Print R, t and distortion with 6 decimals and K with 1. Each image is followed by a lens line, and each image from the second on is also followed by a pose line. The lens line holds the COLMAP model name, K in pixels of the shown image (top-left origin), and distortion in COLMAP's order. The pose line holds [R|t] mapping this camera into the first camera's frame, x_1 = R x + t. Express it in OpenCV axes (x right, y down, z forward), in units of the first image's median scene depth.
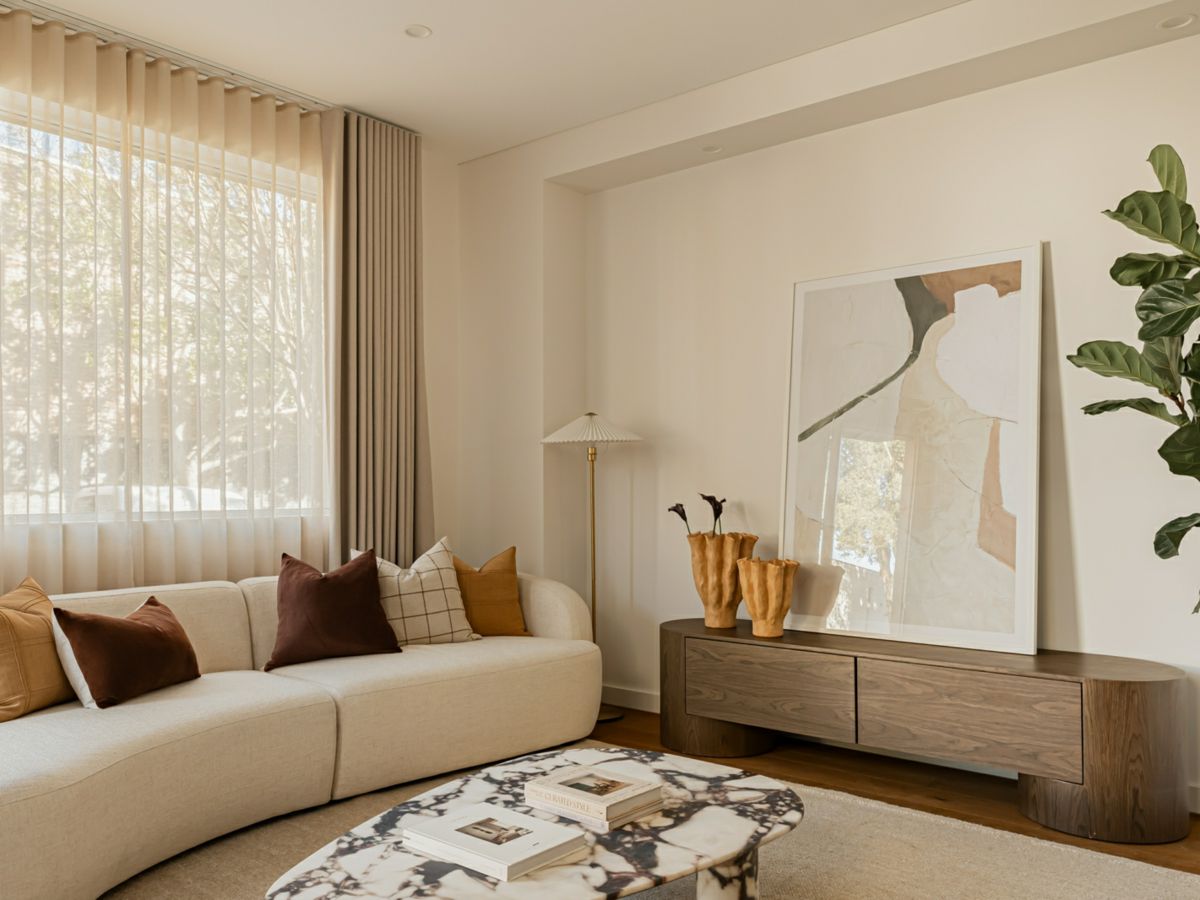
lens RADIAL K [[983.4, 0, 600.5], [0, 983.4, 541.0], [0, 0, 1]] dist [0.032236, -0.000897]
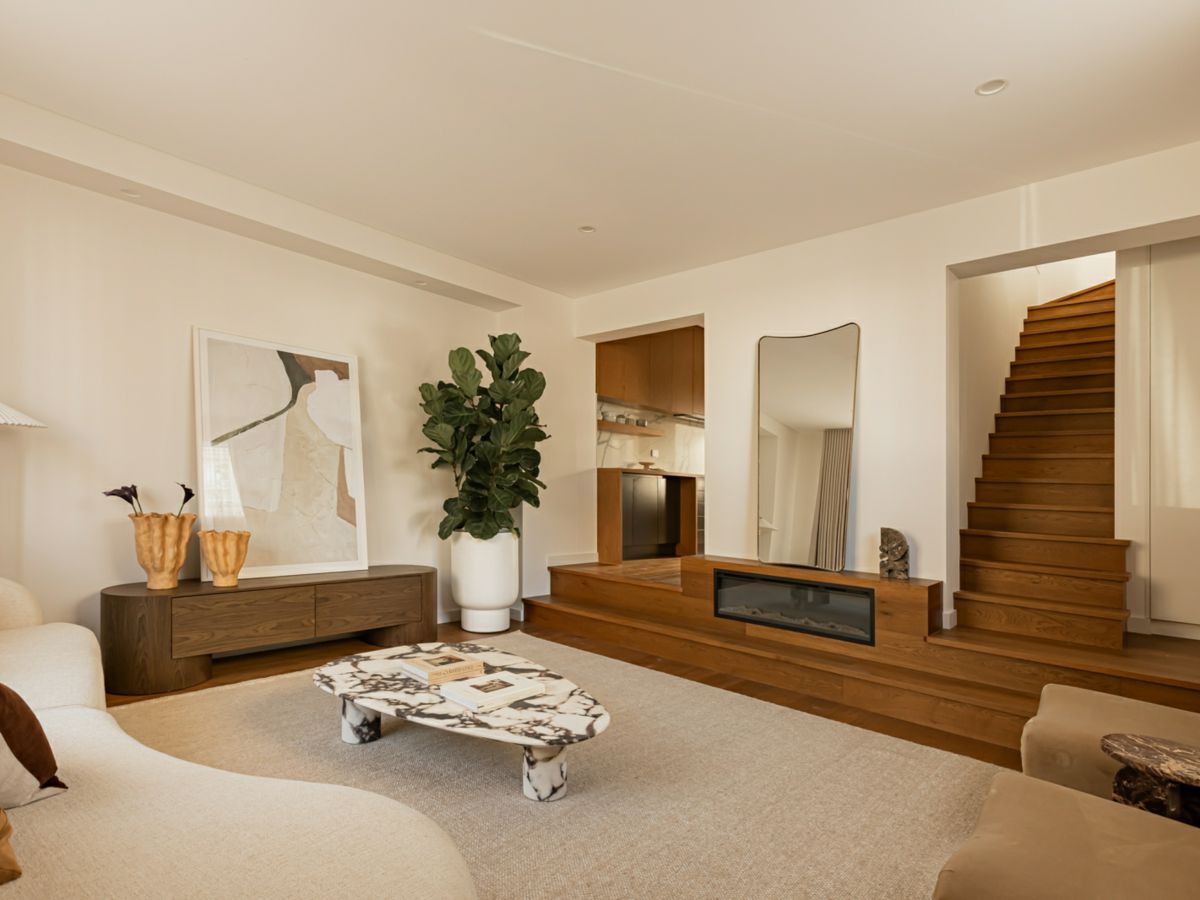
lens RADIAL K [[618.4, 0, 596.2], [0, 618.4, 524.2], [0, 0, 1]] dist [0.000815, 0.000092]
pose [[0.035435, -0.052229, 0.998006, -0.746371], [0.017953, 0.998506, 0.051617, -0.028941], [-0.999211, 0.016088, 0.036320, 0.486027]]
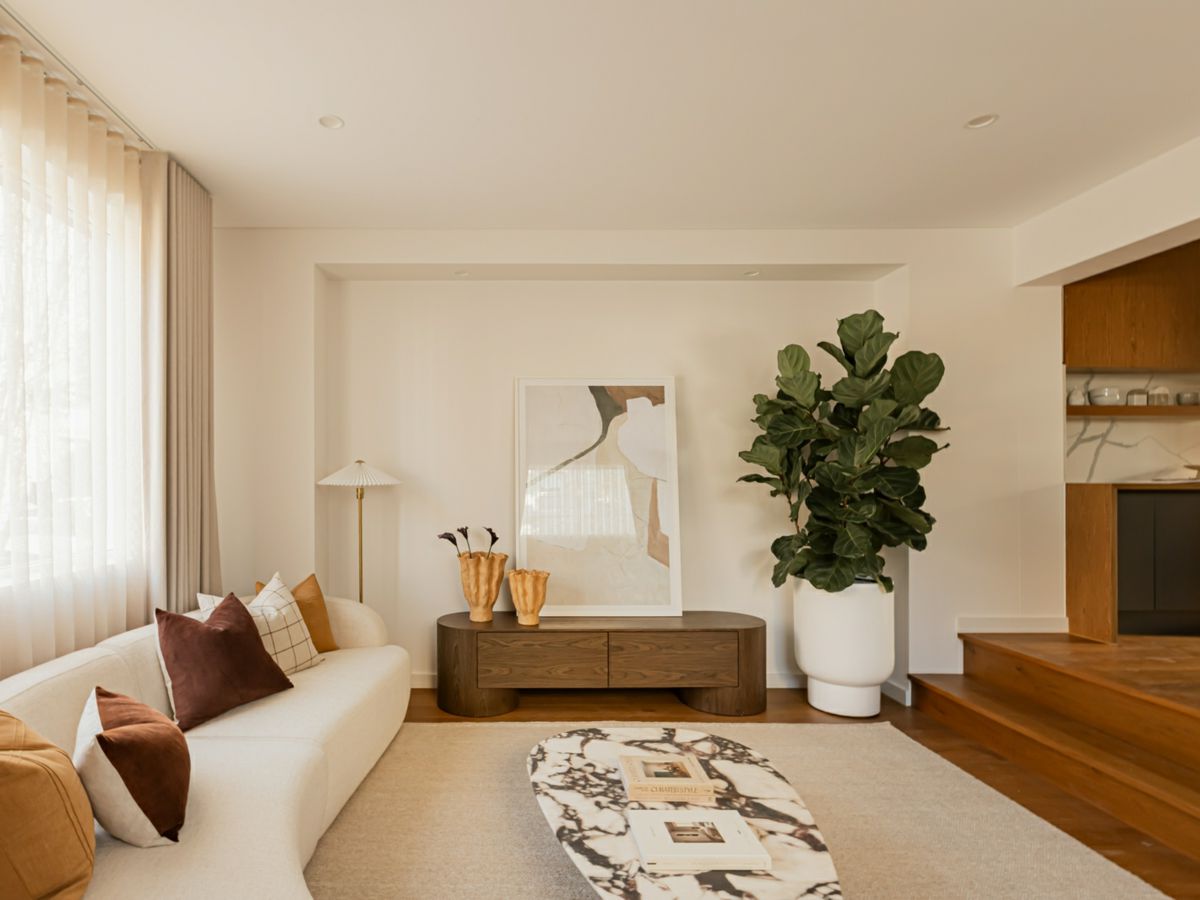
lens RADIAL K [[646.8, 0, 500.2], [0, 646.8, 522.4], [0, 0, 1]] dist [-0.000396, 0.000022]
pose [[0.761134, -0.038610, 0.647444, -0.516529], [0.031739, 0.999248, 0.022277, -0.081728], [-0.647817, 0.003594, 0.761787, 0.332576]]
